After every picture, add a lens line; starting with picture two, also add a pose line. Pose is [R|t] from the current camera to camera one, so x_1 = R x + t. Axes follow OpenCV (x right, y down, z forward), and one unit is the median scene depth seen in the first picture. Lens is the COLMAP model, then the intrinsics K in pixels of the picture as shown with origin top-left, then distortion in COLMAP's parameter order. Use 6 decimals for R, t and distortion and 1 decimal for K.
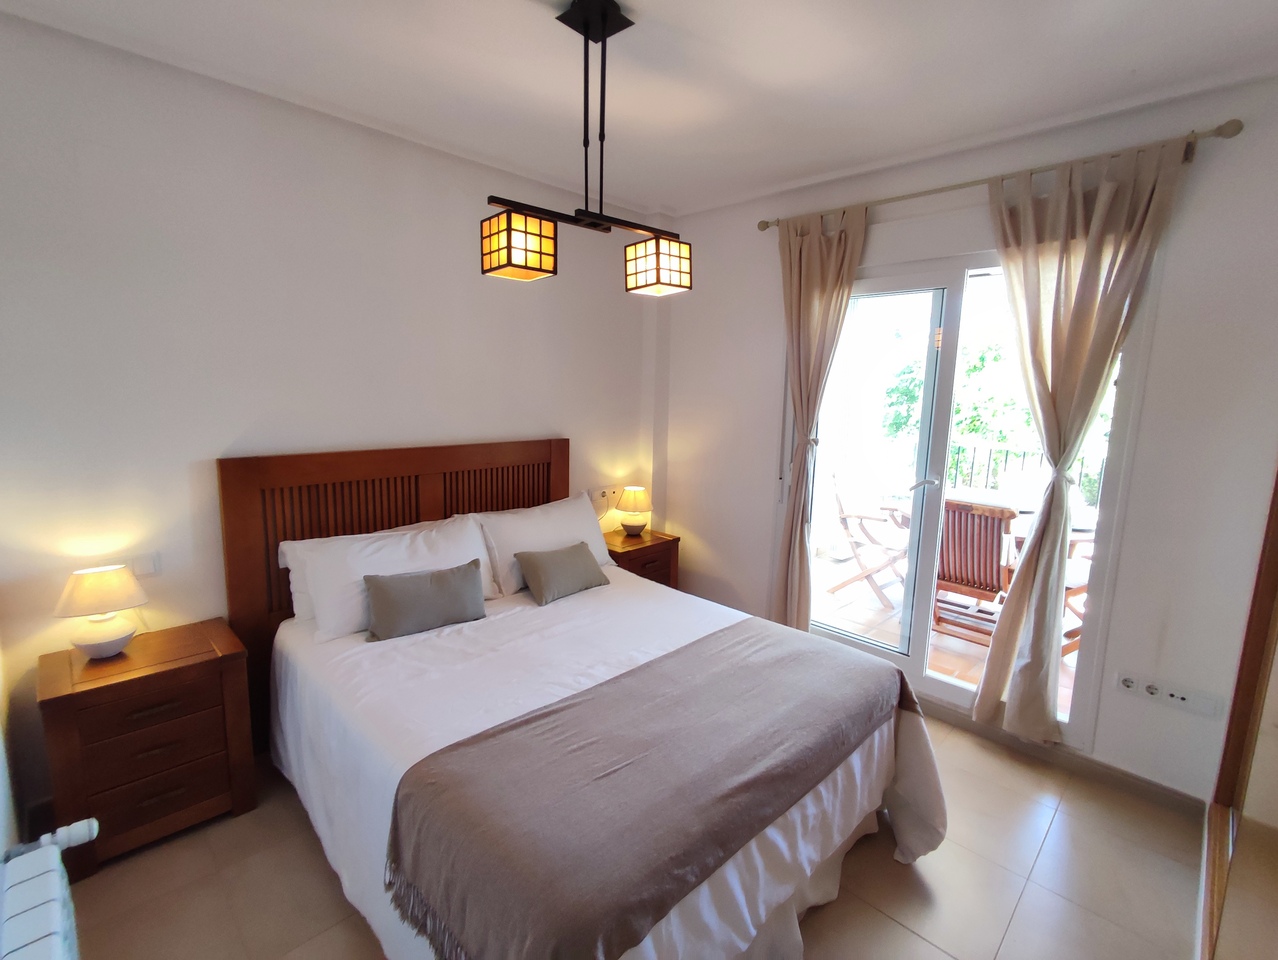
lens RADIAL K [[587.3, 0, 646.6], [0, 587.3, 478.2], [0, 0, 1]] dist [-0.011376, 0.002876]
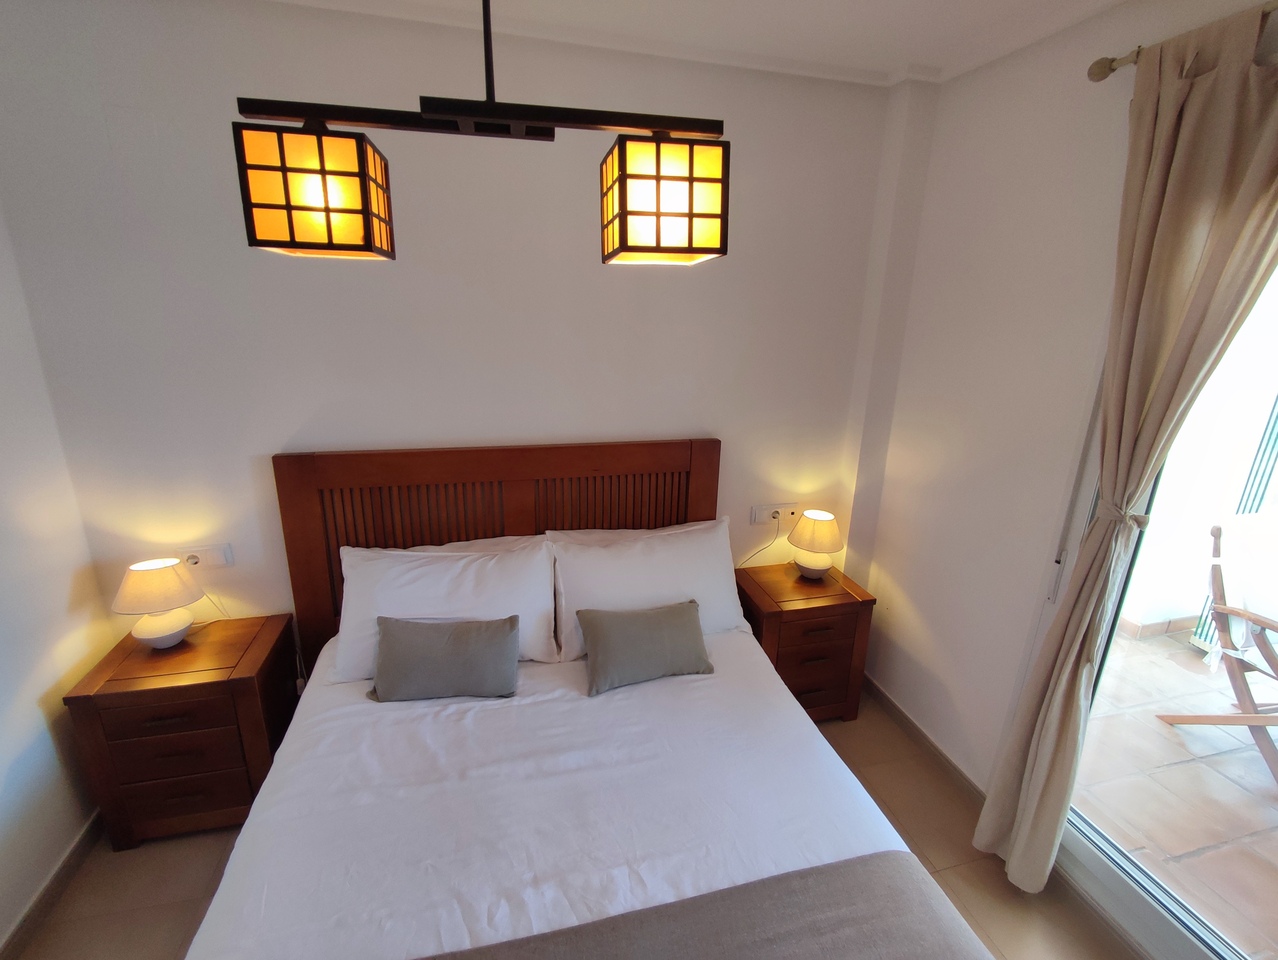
lens RADIAL K [[587.3, 0, 641.9], [0, 587.3, 475.0], [0, 0, 1]] dist [-0.011376, 0.002876]
pose [[0.860010, 0.147224, -0.488577, 0.165813], [-0.085298, 0.985480, 0.146812, -0.141960], [0.503097, -0.084585, 0.860080, 0.377488]]
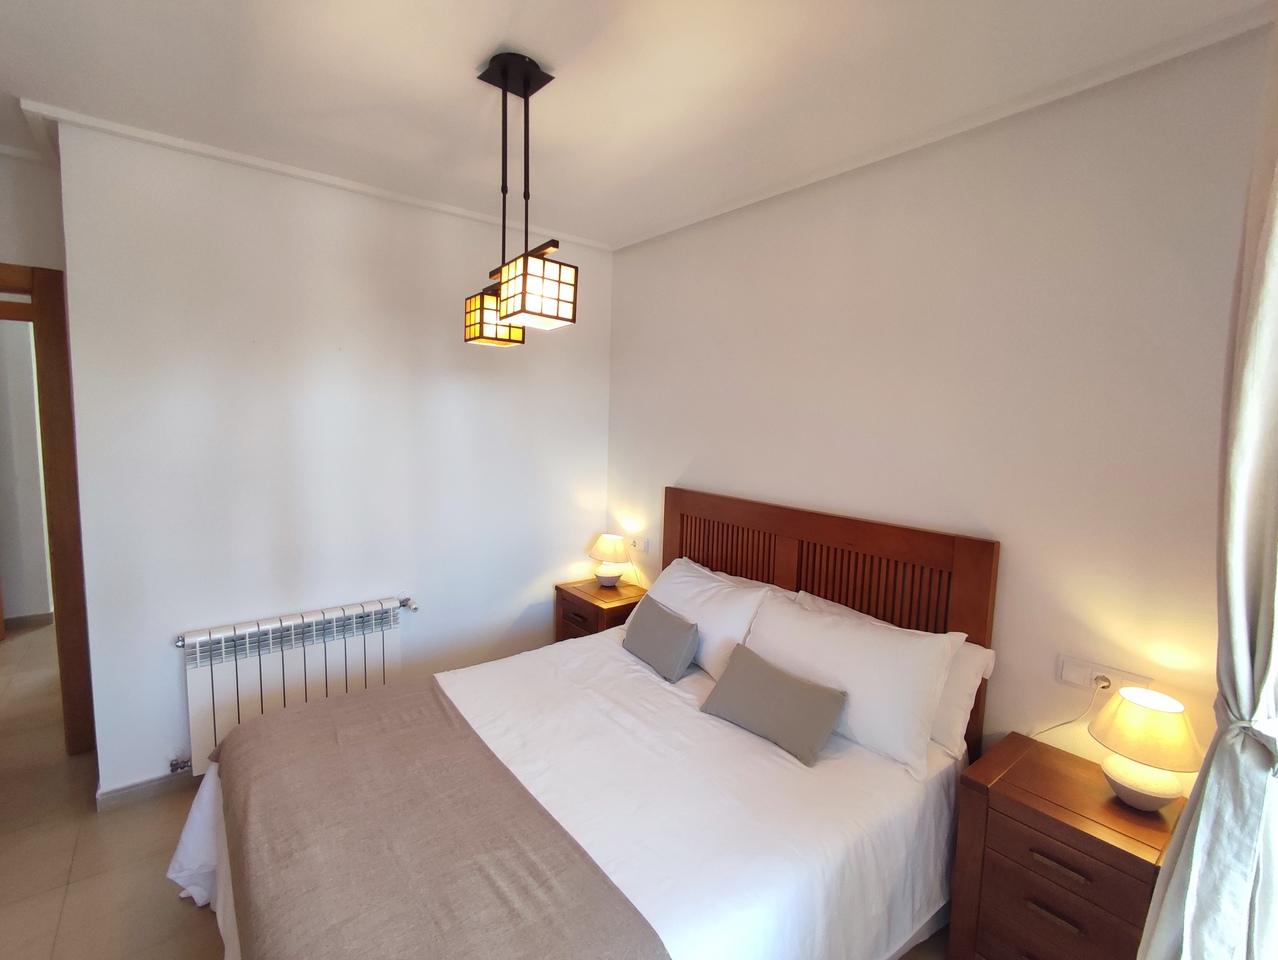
lens RADIAL K [[587.3, 0, 644.7], [0, 587.3, 477.3], [0, 0, 1]] dist [-0.011376, 0.002876]
pose [[-0.125817, 0.089498, -0.988008, 0.540895], [-0.164563, 0.980242, 0.109751, -0.158476], [0.978309, 0.176398, -0.108603, 0.834023]]
